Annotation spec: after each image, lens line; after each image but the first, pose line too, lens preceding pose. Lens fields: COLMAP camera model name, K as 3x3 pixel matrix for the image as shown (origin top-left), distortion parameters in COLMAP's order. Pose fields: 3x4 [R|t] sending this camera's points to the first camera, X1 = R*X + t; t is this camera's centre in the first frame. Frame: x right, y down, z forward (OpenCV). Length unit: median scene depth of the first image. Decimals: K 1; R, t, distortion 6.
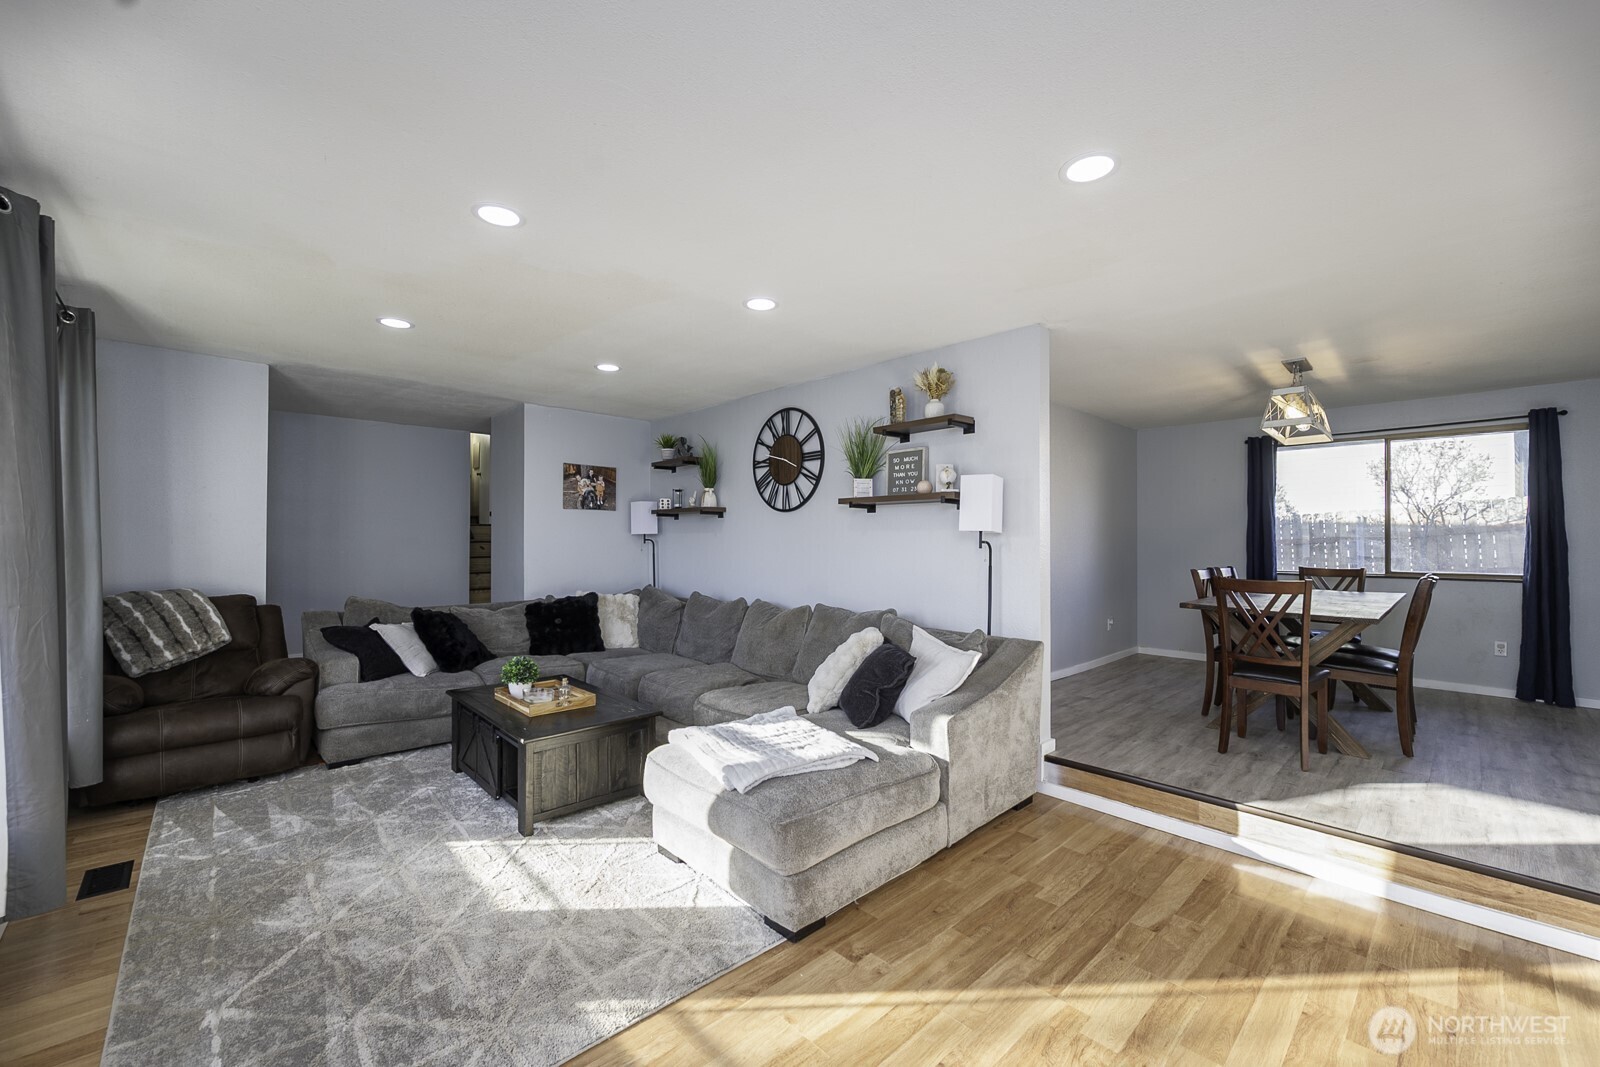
lens RADIAL K [[641.1, 0, 800.0], [0, 641.1, 533.5], [0, 0, 1]] dist [-0.001139, -0.000224]
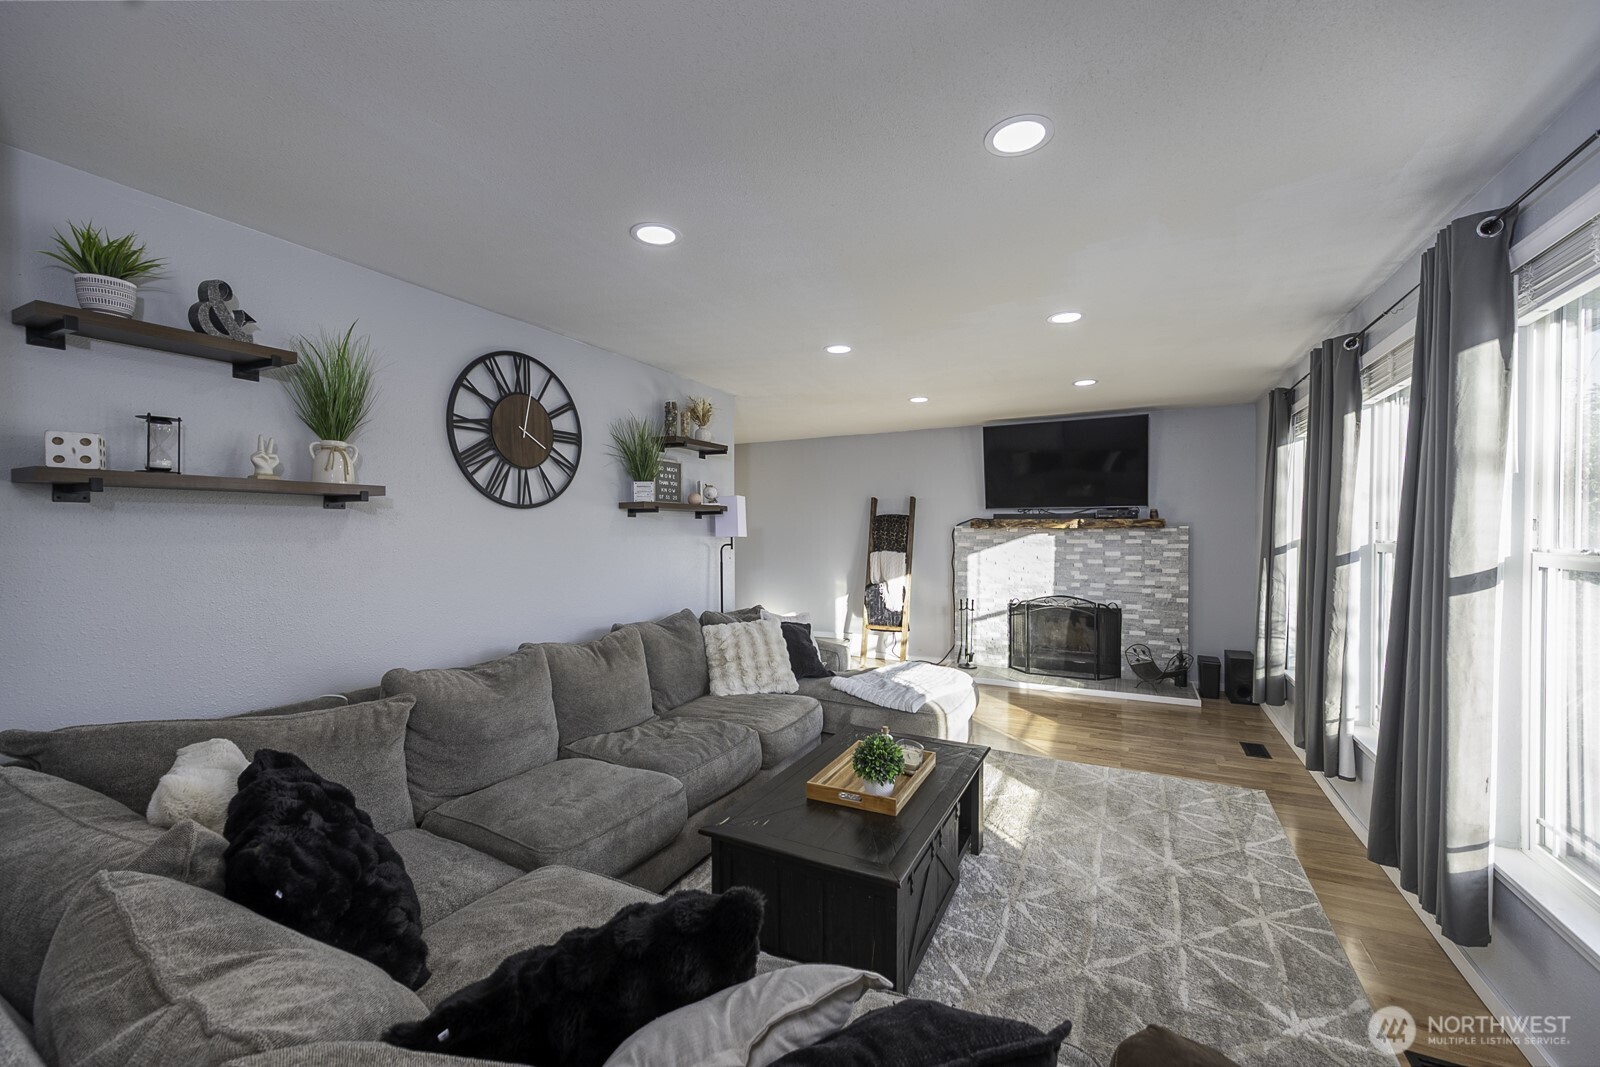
lens RADIAL K [[641.1, 0, 800.0], [0, 641.1, 533.5], [0, 0, 1]] dist [-0.001139, -0.000224]
pose [[-0.357601, -0.002829, 0.933870, -0.769691], [0.001024, 0.999994, 0.003421, -0.009667], [-0.933874, 0.002180, -0.357596, 0.989358]]
